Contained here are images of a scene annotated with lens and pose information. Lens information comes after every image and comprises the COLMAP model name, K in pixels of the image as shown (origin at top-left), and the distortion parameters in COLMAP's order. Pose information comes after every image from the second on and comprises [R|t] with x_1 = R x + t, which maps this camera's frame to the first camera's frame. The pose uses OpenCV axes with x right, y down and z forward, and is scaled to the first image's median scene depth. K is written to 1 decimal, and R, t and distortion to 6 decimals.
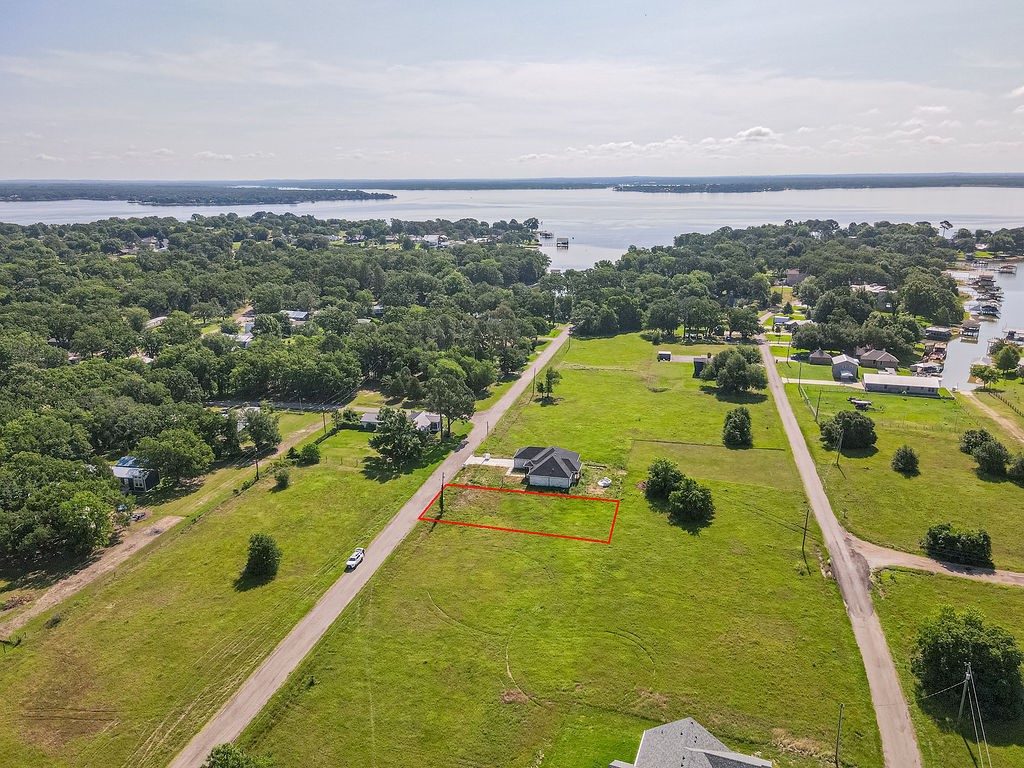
lens RADIAL K [[749.1, 0, 505.5], [0, 749.1, 385.9], [0, 0, 1]] dist [0.013324, 0.006618]
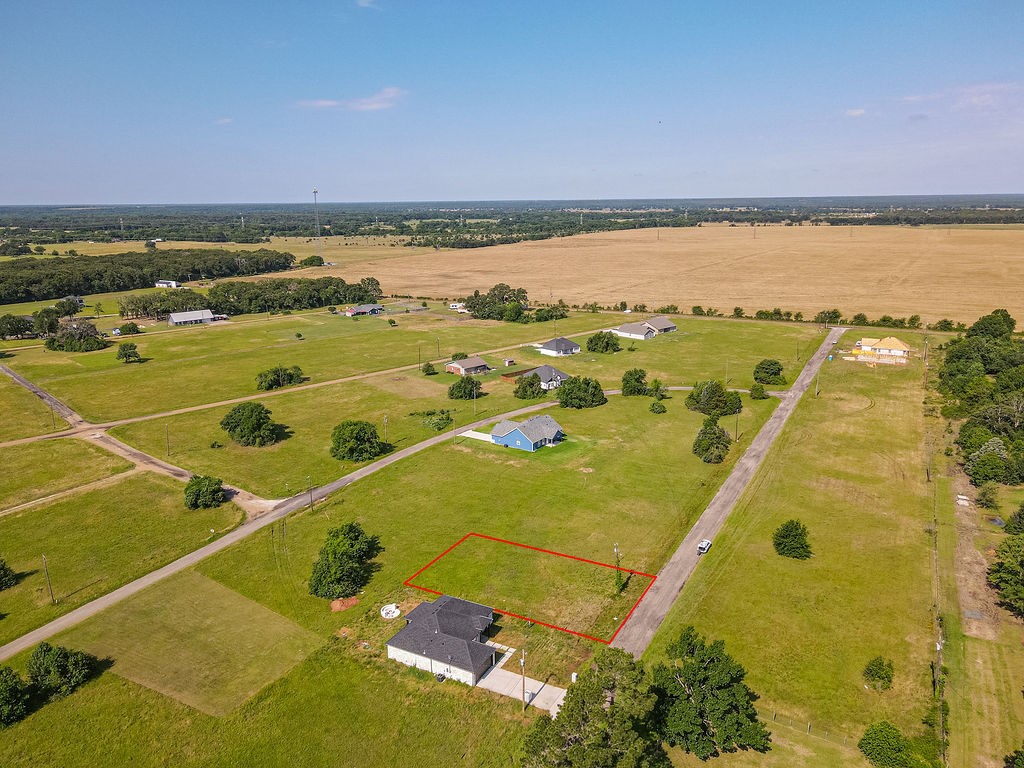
lens RADIAL K [[749.1, 0, 505.8], [0, 749.1, 383.2], [0, 0, 1]] dist [0.013324, 0.006618]
pose [[-0.967459, -0.042486, 0.249435, -0.098687], [0.085598, 0.872725, 0.480649, -0.270389], [-0.238109, 0.486360, -0.840689, 0.990280]]
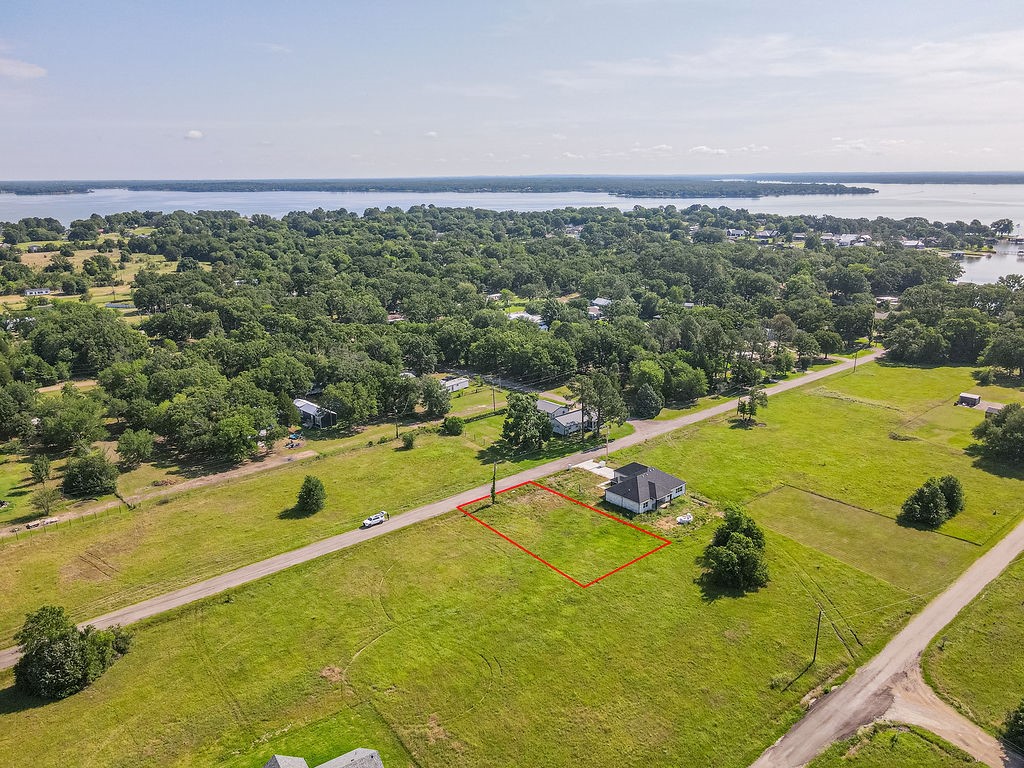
lens RADIAL K [[749.1, 0, 505.4], [0, 749.1, 379.2], [0, 0, 1]] dist [0.013324, 0.006618]
pose [[0.817222, 0.153411, -0.555530, 0.282960], [-0.153605, 0.987033, 0.046608, -0.027113], [0.555476, 0.047243, 0.830189, 0.102234]]
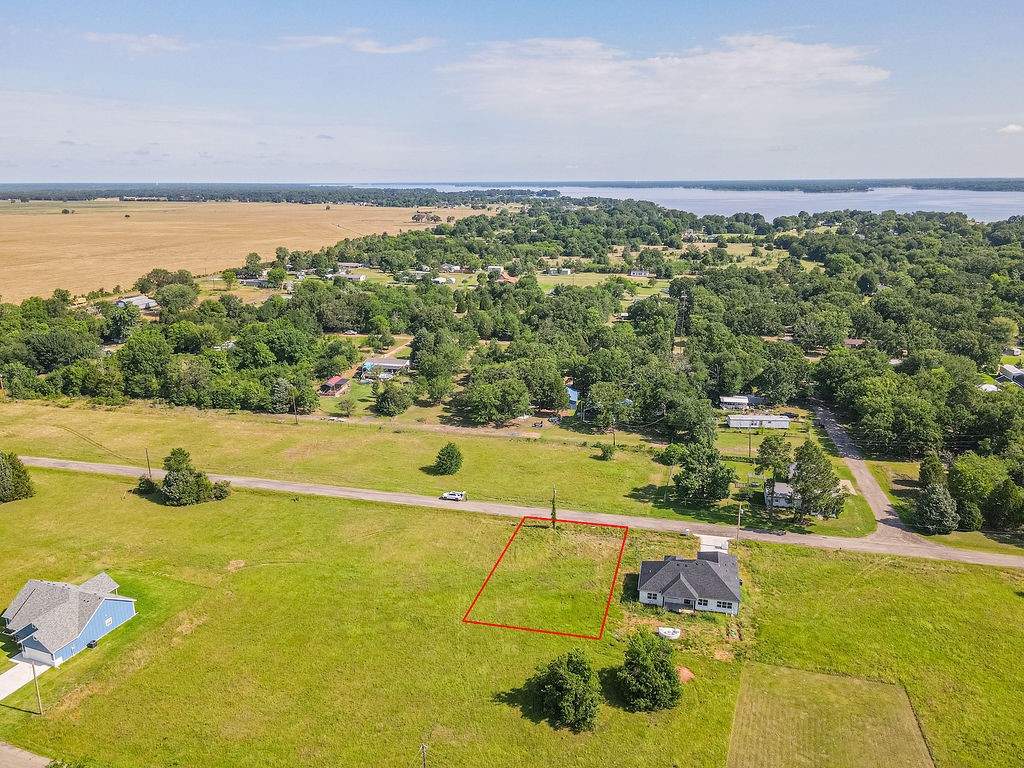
lens RADIAL K [[749.1, 0, 510.5], [0, 749.1, 385.3], [0, 0, 1]] dist [0.013324, 0.006618]
pose [[0.005367, 0.274685, -0.961519, 0.476476], [-0.265353, 0.927454, 0.263472, -0.142465], [0.964136, 0.253727, 0.077866, 0.508404]]
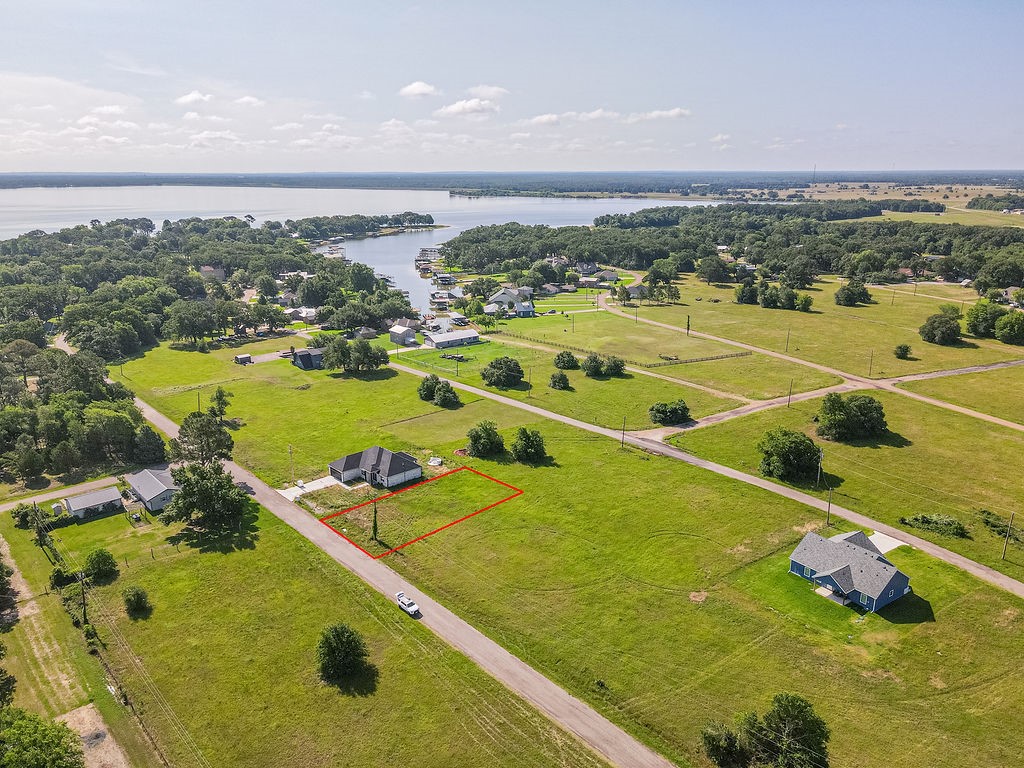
lens RADIAL K [[749.1, 0, 509.3], [0, 749.1, 385.5], [0, 0, 1]] dist [0.013324, 0.006618]
pose [[0.563288, -0.223681, 0.795408, -0.412165], [0.222867, 0.968111, 0.114419, -0.047201], [-0.795636, 0.112819, 0.595176, 0.192222]]
